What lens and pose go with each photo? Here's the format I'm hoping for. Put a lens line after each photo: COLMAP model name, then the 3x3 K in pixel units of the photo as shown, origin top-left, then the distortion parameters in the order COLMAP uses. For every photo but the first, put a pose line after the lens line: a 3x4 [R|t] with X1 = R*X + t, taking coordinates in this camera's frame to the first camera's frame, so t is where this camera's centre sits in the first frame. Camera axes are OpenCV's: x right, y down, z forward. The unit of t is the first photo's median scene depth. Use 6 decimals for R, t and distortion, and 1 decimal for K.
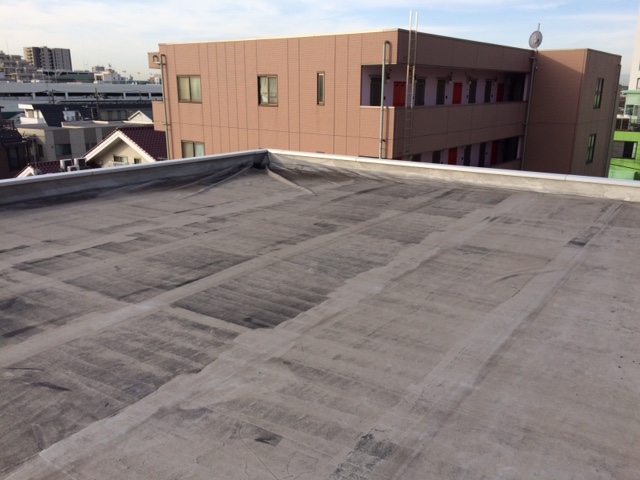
lens RADIAL K [[559.1, 0, 320.0], [0, 559.1, 240.0], [0, 0, 1]] dist [0.127001, -0.155041]
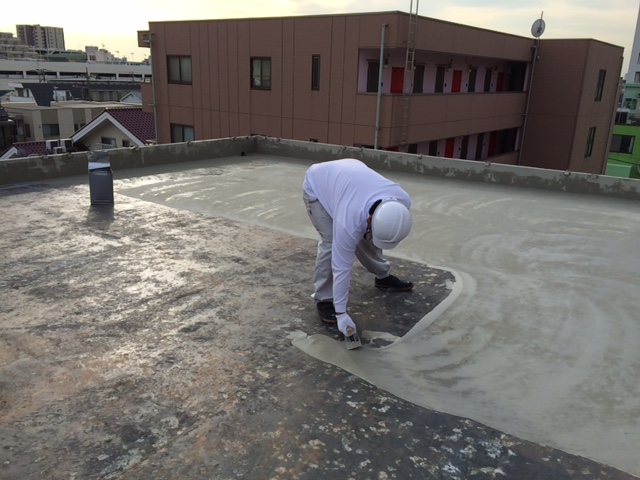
lens RADIAL K [[557.5, 0, 320.0], [0, 557.5, 240.0], [0, 0, 1]] dist [0.124547, -0.148878]
pose [[0.999679, 0.021521, 0.013399, 0.000932], [-0.021824, 0.999499, 0.022902, -0.003389], [-0.012900, -0.023187, 0.999648, 0.020382]]
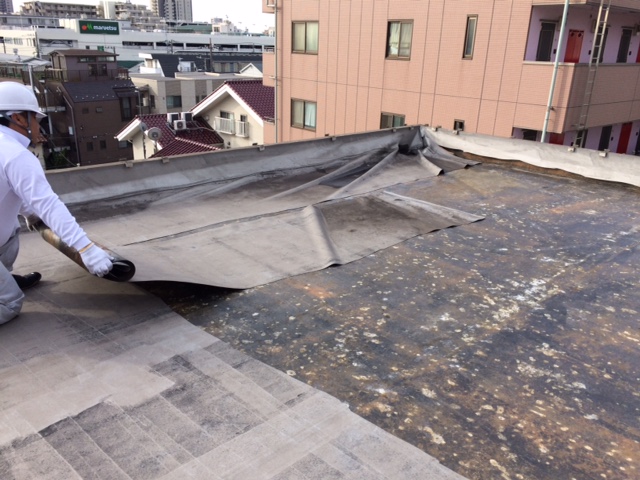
lens RADIAL K [[559.1, 0, 320.0], [0, 559.1, 240.0], [0, 0, 1]] dist [0.127001, -0.155041]
pose [[0.982042, 0.083052, -0.169401, -0.025395], [-0.070668, 0.994455, 0.077880, -0.020692], [0.174930, -0.064510, 0.982465, 0.096685]]
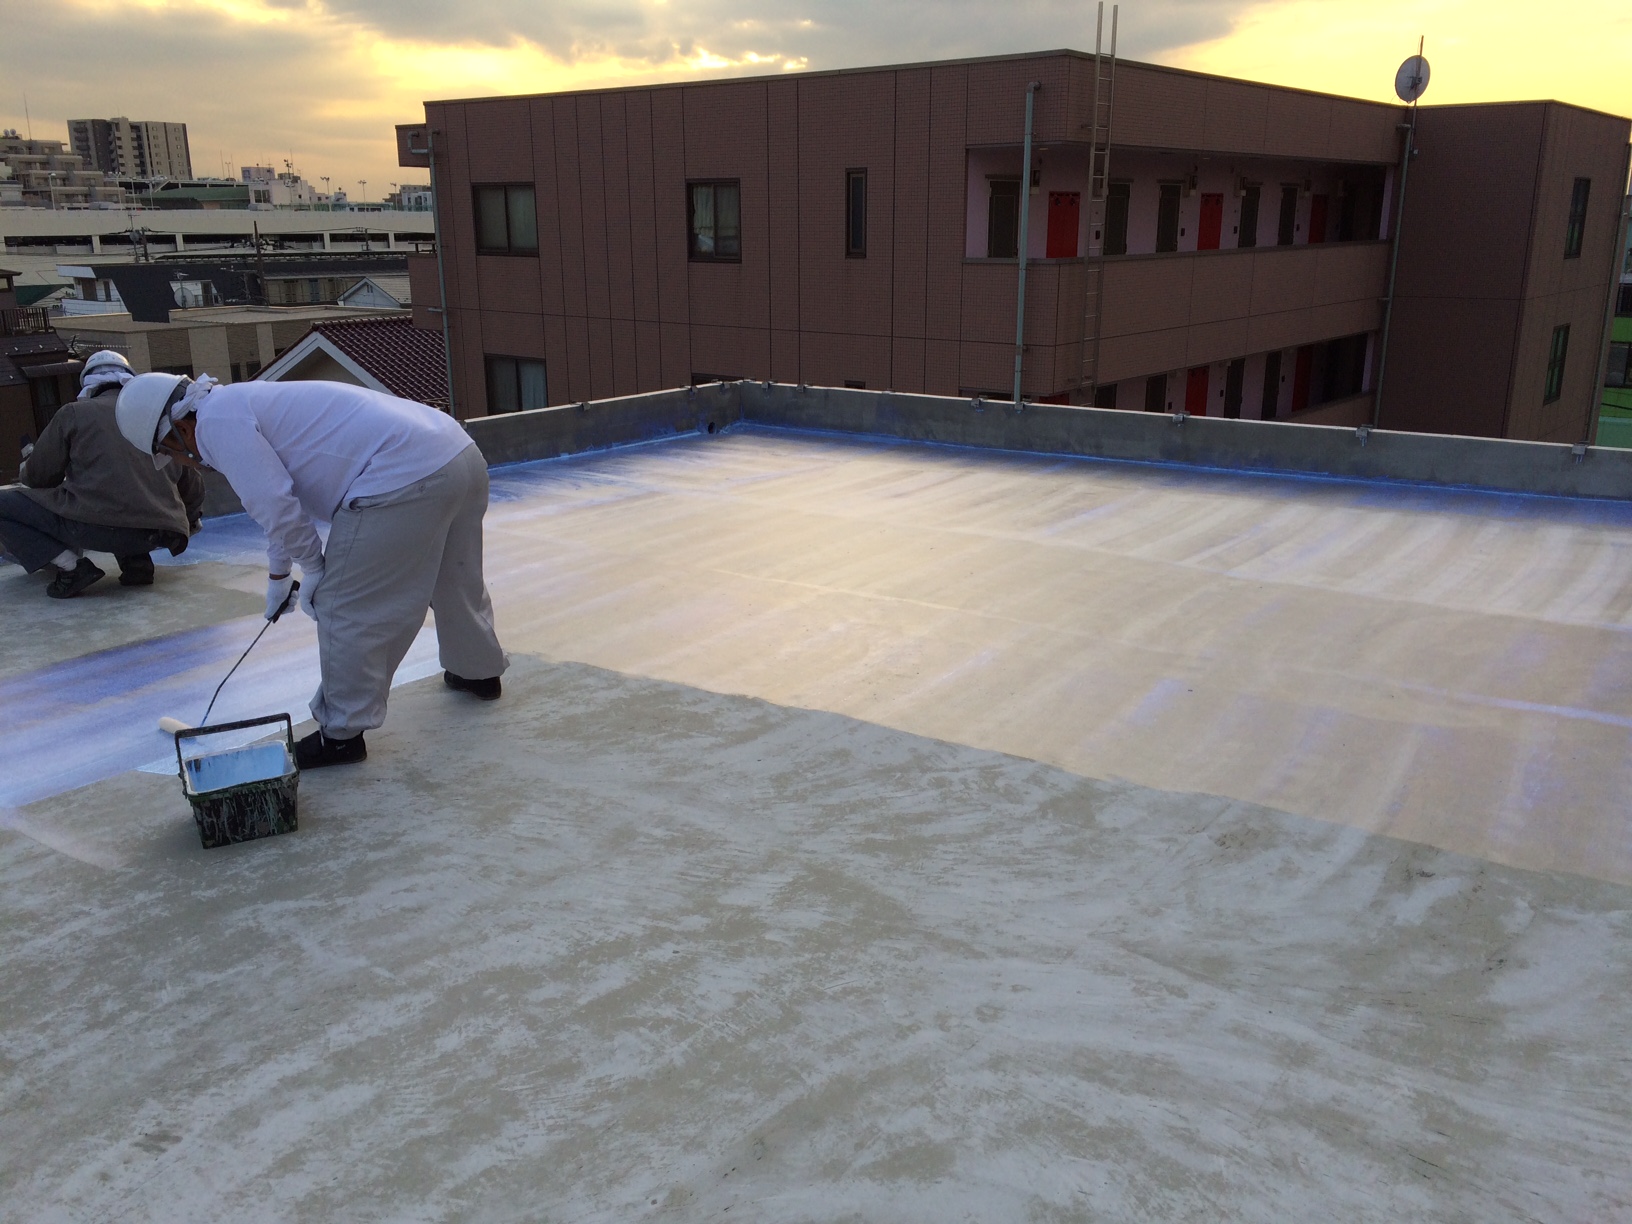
lens RADIAL K [[1421.7, 0, 816.0], [0, 1421.7, 612.0], [0, 0, 1]] dist [0.124547, -0.148878]
pose [[0.999932, -0.009655, -0.006574, -0.012196], [0.009696, 0.999934, 0.006159, -0.004425], [0.006514, -0.006222, 0.999959, 0.021375]]
